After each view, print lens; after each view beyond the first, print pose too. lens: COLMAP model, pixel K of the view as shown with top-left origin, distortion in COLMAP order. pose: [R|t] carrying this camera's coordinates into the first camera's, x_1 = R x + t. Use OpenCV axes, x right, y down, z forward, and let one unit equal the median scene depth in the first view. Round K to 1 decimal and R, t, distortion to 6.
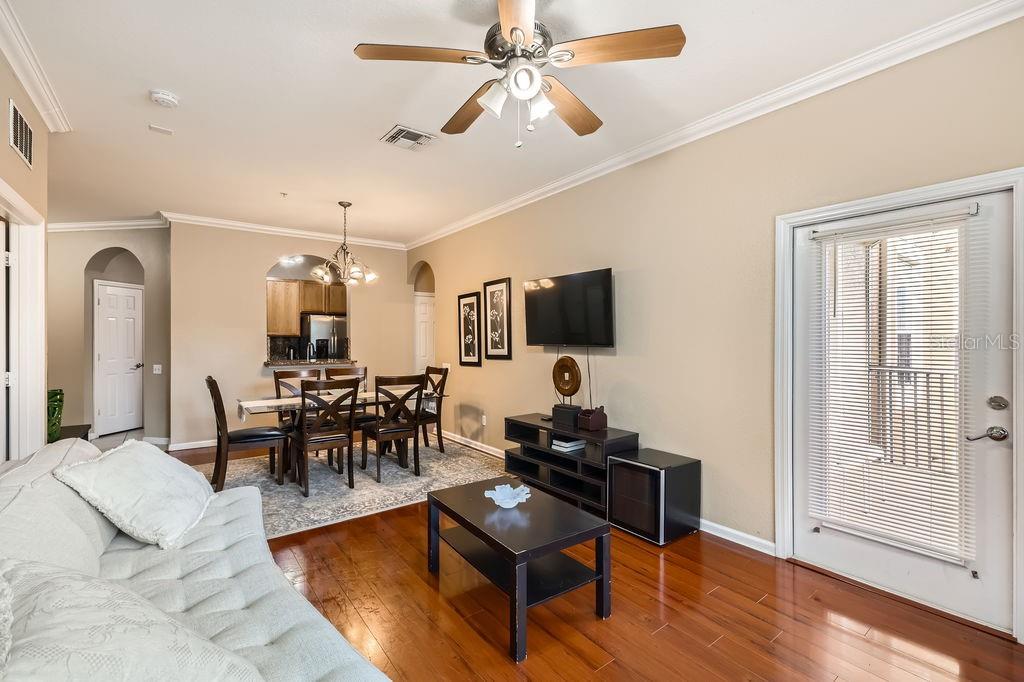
lens RADIAL K [[448.9, 0, 512.9], [0, 448.9, 340.7], [0, 0, 1]] dist [0.001863, -0.000063]
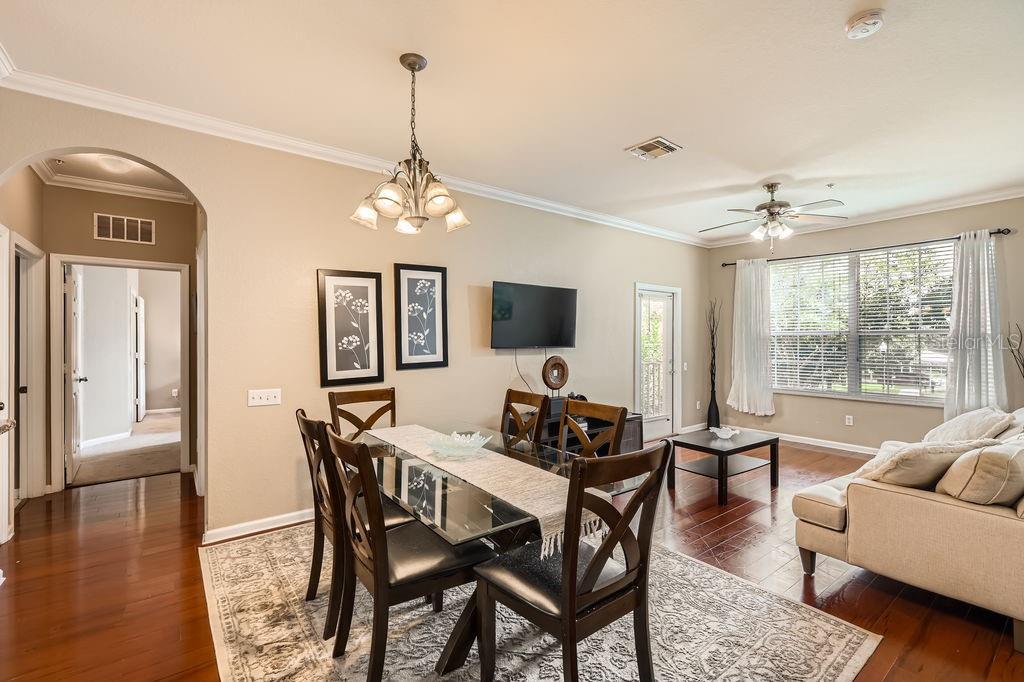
lens RADIAL K [[448.9, 0, 510.7], [0, 448.9, 335.9], [0, 0, 1]] dist [0.001863, -0.000063]
pose [[0.003370, 0.004290, 0.999985, -0.799917], [0.003981, 0.999983, -0.004303, -0.010183], [-0.999986, 0.003995, 0.003353, 0.839478]]
